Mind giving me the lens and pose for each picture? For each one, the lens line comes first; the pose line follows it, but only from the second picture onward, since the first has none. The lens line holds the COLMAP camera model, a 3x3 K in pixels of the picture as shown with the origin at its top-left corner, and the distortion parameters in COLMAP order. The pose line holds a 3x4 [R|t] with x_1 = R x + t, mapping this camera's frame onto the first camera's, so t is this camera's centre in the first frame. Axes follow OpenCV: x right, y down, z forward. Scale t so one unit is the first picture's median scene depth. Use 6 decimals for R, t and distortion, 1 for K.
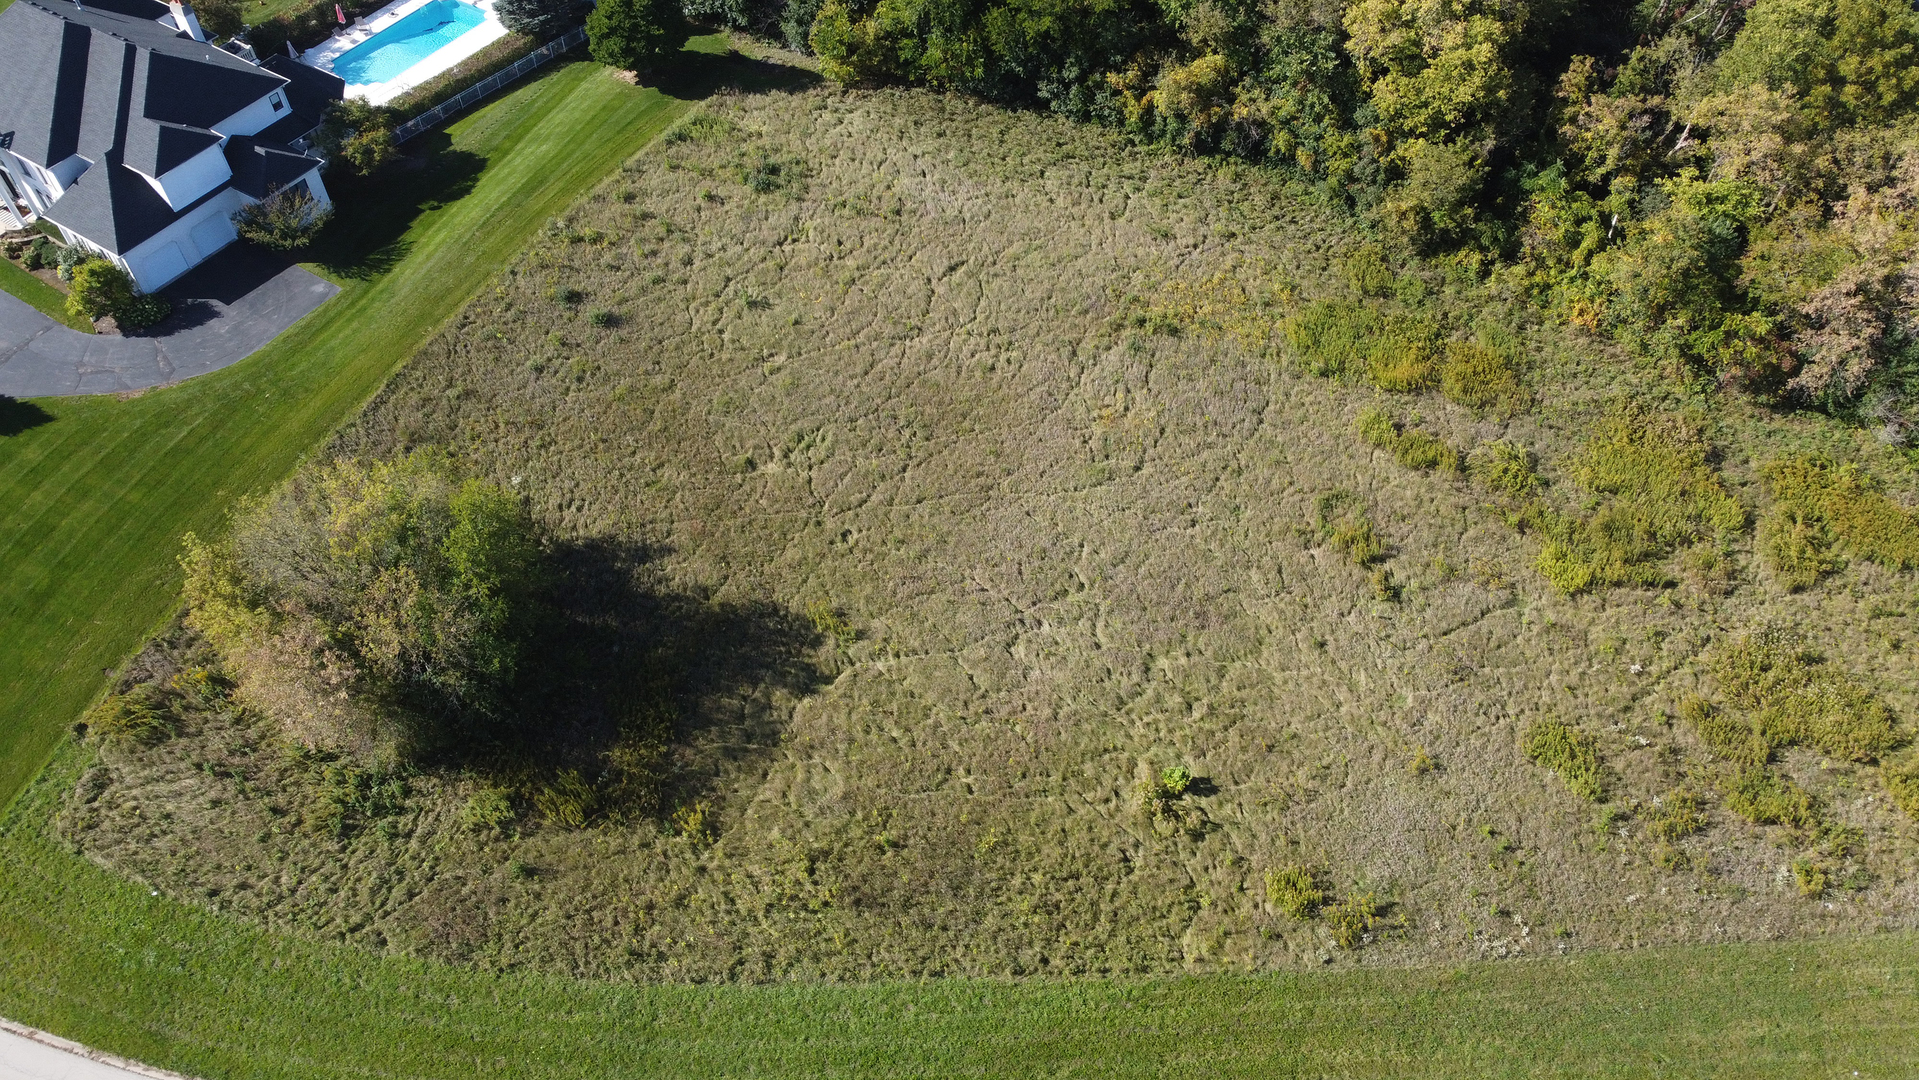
lens RADIAL K [[1446.4, 0, 960.7], [0, 1446.4, 544.8], [0, 0, 1]] dist [0.000508, -0.007862]
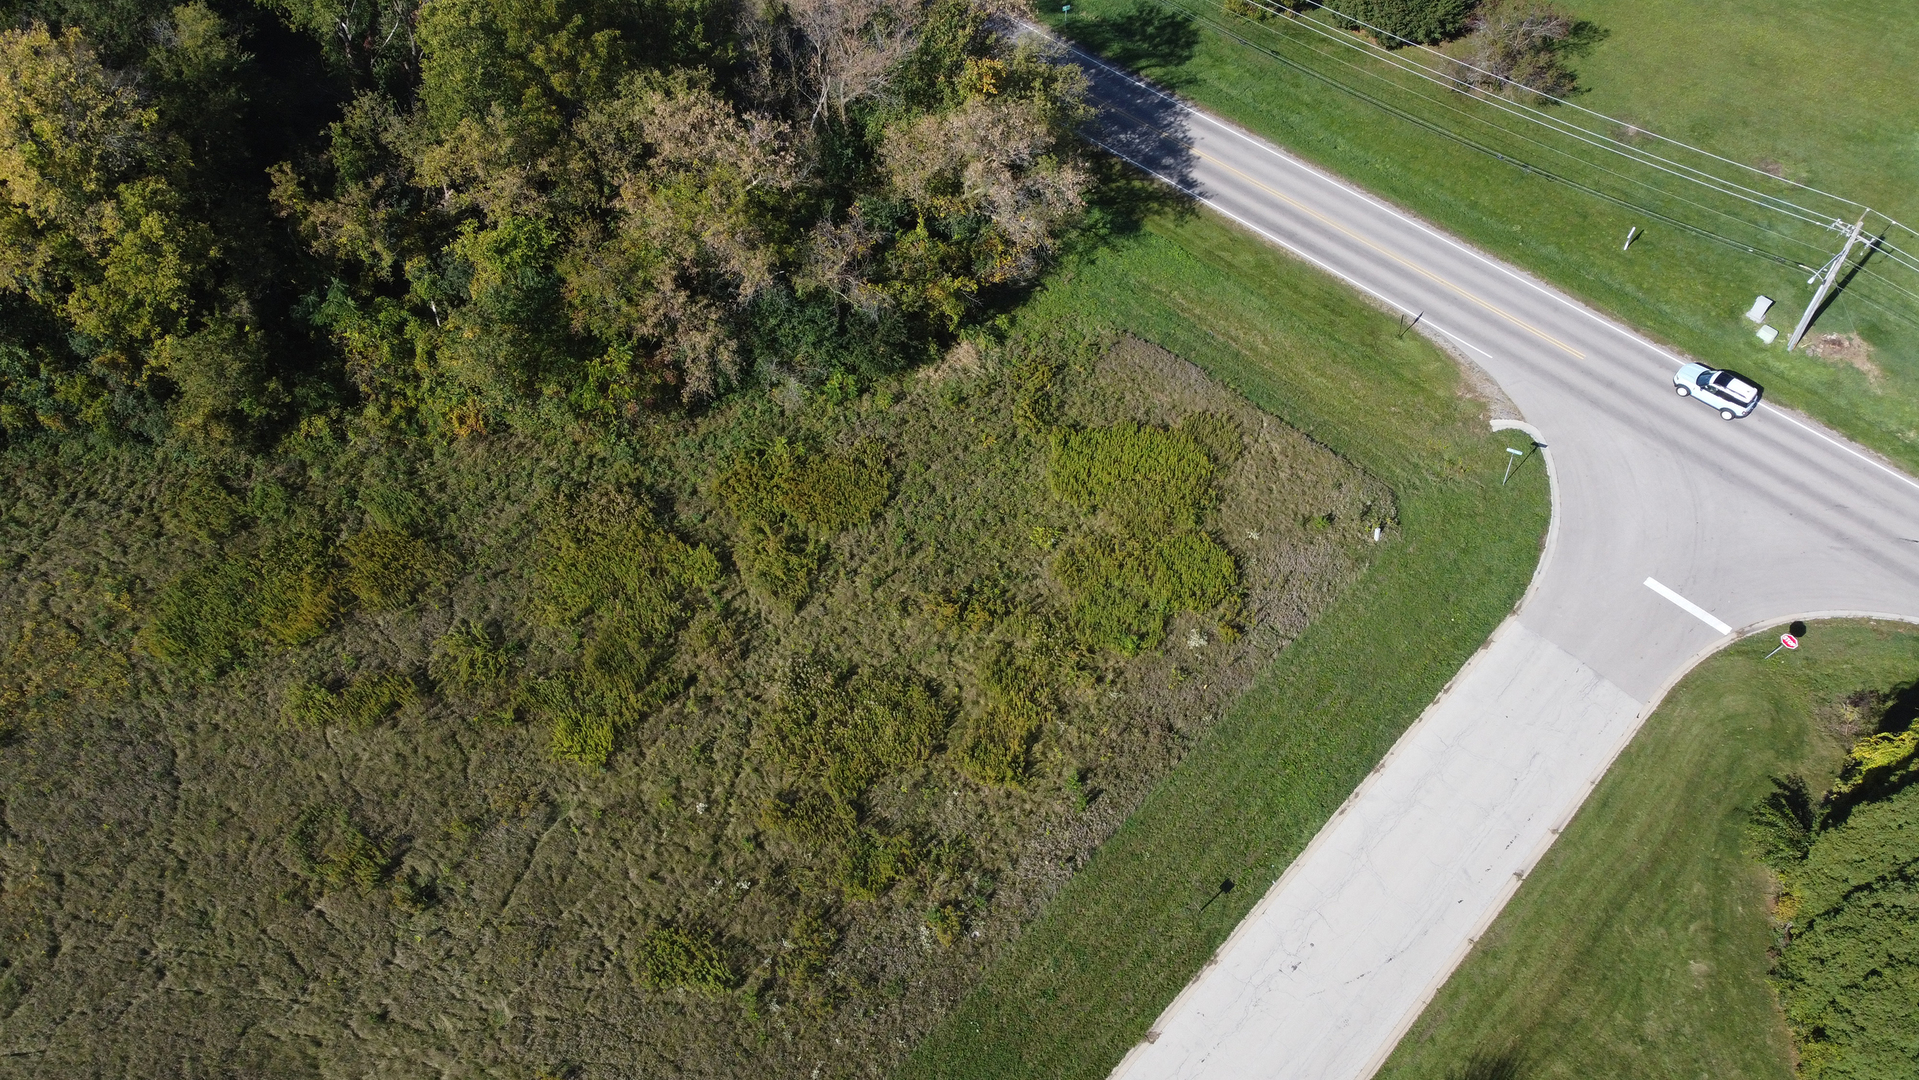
lens RADIAL K [[1446.4, 0, 961.8], [0, 1446.4, 537.6], [0, 0, 1]] dist [0.000508, -0.007862]
pose [[0.721260, -0.563004, 0.403497, 0.271980], [0.526962, 0.824073, 0.207882, -0.132861], [-0.449549, 0.062691, 0.891053, 0.099015]]
